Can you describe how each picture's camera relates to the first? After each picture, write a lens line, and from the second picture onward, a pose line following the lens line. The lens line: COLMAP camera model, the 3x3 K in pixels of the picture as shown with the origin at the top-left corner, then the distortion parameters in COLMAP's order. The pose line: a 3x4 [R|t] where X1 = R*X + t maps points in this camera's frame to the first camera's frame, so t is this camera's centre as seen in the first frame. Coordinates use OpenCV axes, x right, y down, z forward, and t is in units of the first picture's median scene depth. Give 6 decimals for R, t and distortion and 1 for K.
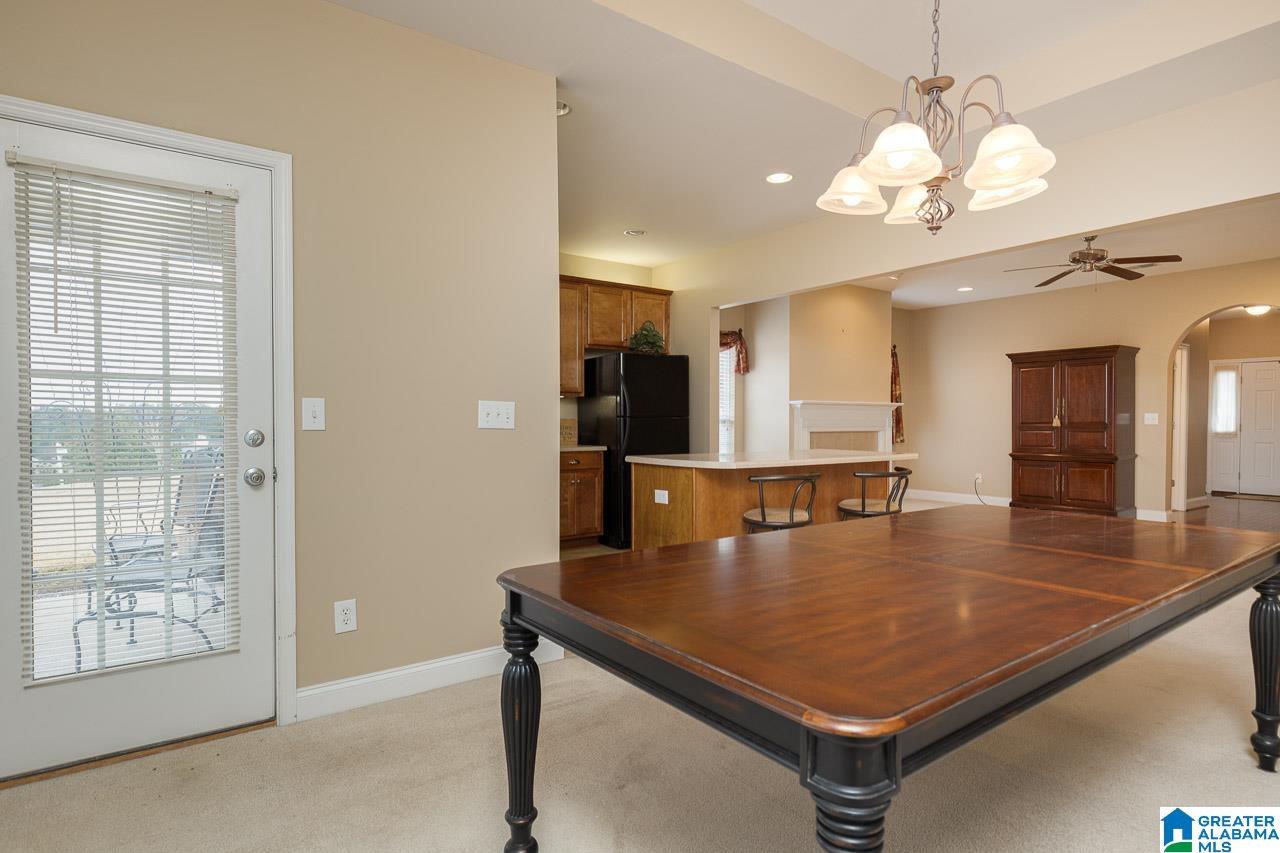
lens RADIAL K [[659.9, 0, 627.5], [0, 659.9, 428.2], [0, 0, 1]] dist [-0.001113, -0.002110]
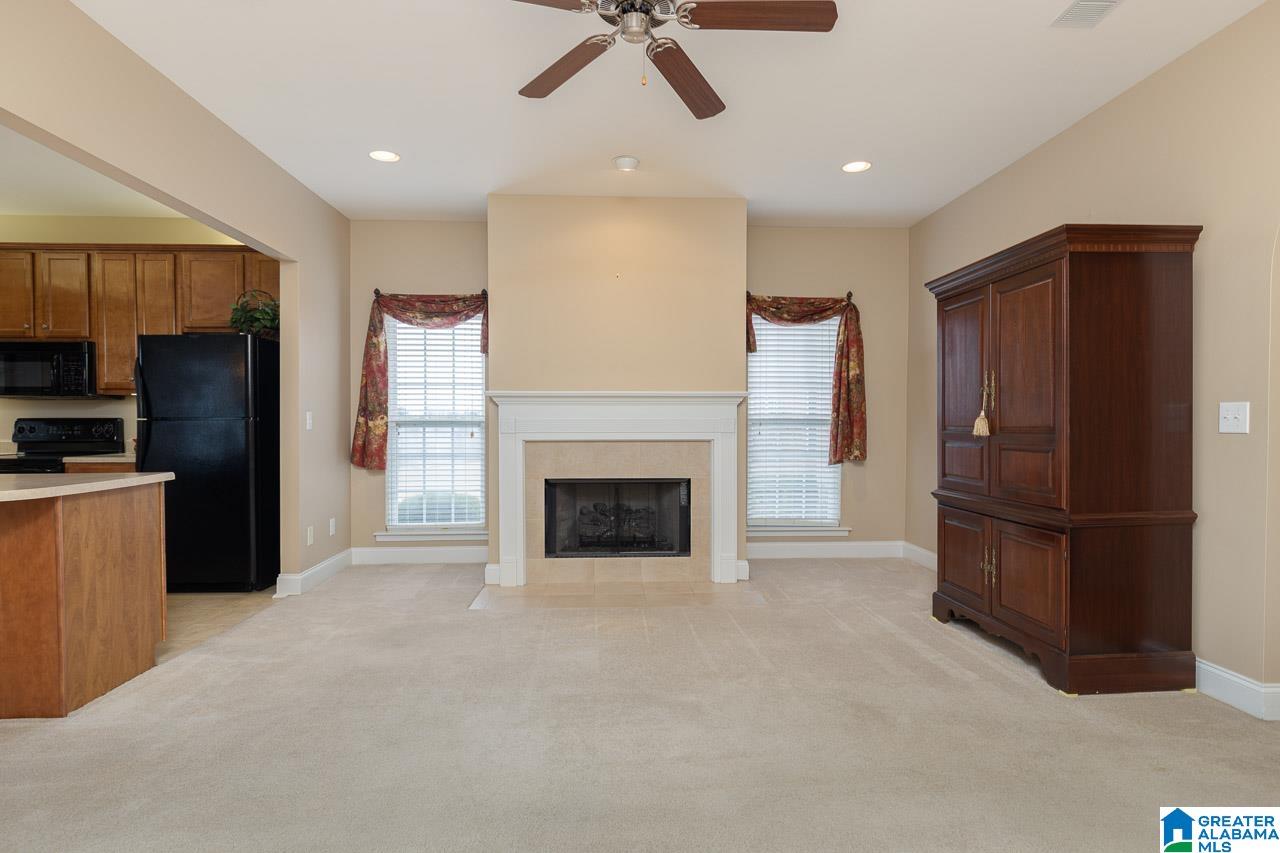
lens RADIAL K [[659.9, 0, 639.1], [0, 659.9, 430.3], [0, 0, 1]] dist [-0.001113, -0.002110]
pose [[0.853339, 0.005415, -0.521329, 0.669168], [-0.004054, 0.999985, 0.003750, -0.006856], [0.521341, -0.001087, 0.853347, 0.497460]]
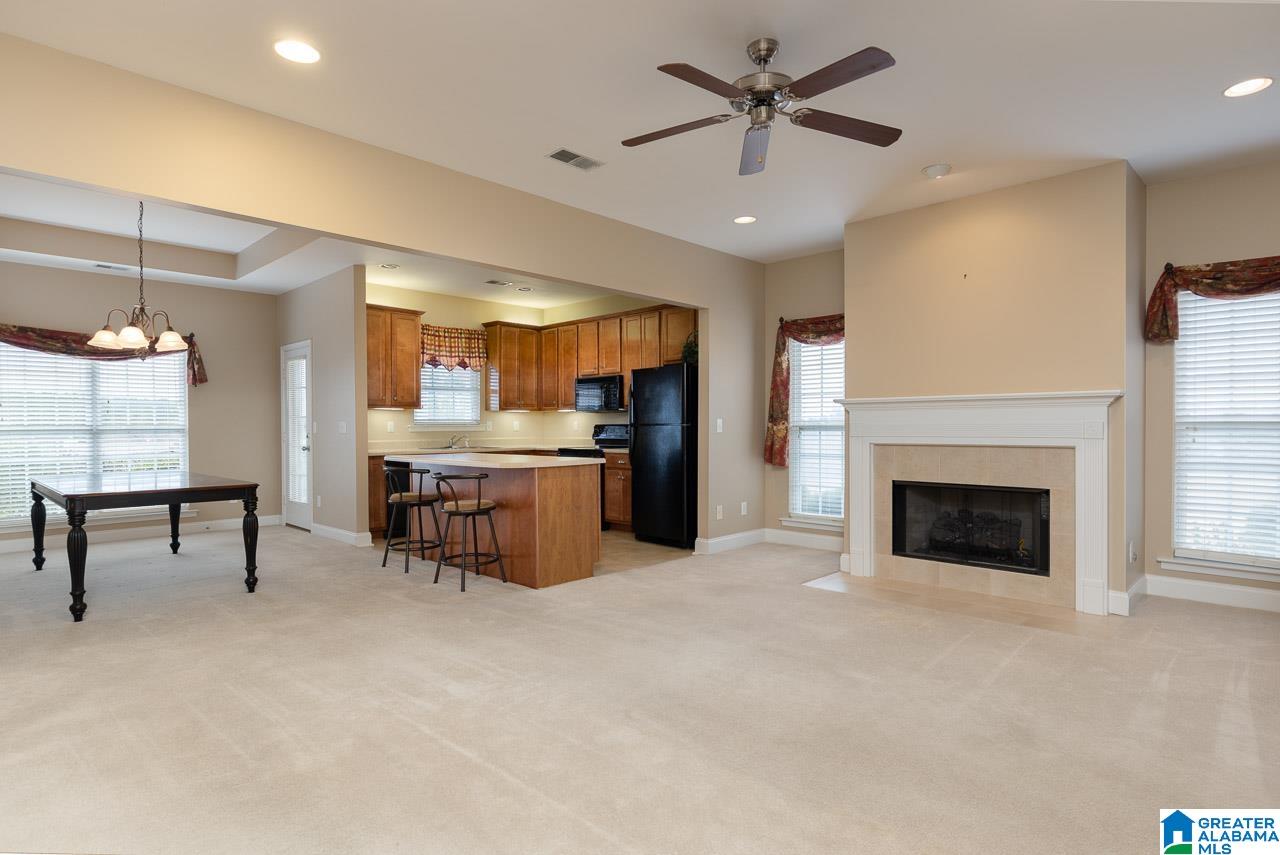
lens RADIAL K [[659.9, 0, 644.2], [0, 659.9, 425.6], [0, 0, 1]] dist [-0.001113, -0.002110]
pose [[0.195652, -0.003765, -0.980666, 0.864172], [-0.008407, 0.999949, -0.005517, -0.007091], [0.980637, 0.009324, 0.195610, 0.608404]]
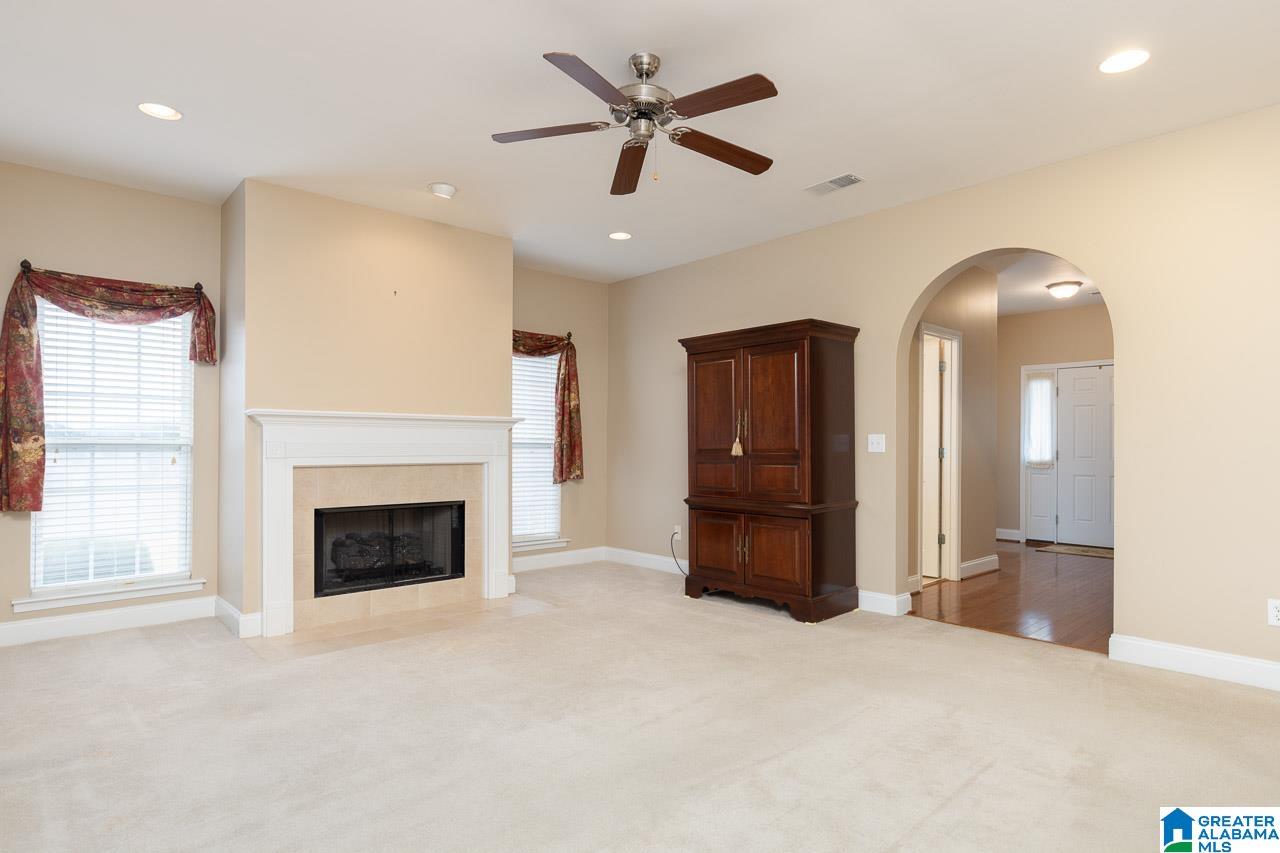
lens RADIAL K [[688.0, 0, 635.0], [0, 688.0, 437.4], [0, 0, 1]] dist [-0.003762, 0.002358]
pose [[0.991963, 0.001527, 0.126517, 0.466180], [0.001293, 0.999753, -0.022199, -0.005395], [-0.126520, 0.022184, 0.991716, 0.373781]]
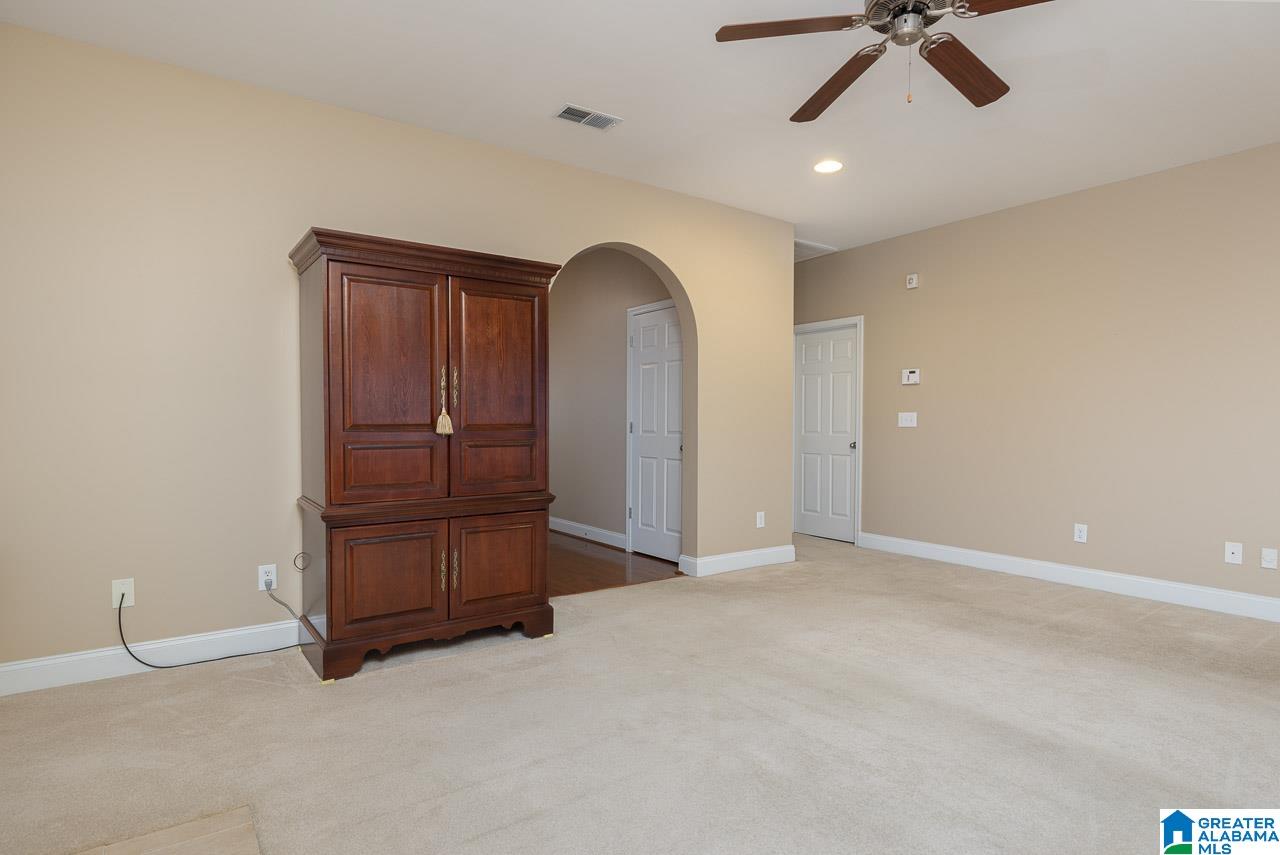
lens RADIAL K [[688.0, 0, 641.2], [0, 688.0, 432.3], [0, 0, 1]] dist [-0.003762, 0.002358]
pose [[-0.013316, -0.013231, 0.999824, 0.215146], [0.005410, 0.999897, 0.013304, -0.008666], [-0.999897, 0.005586, -0.013243, 0.862088]]
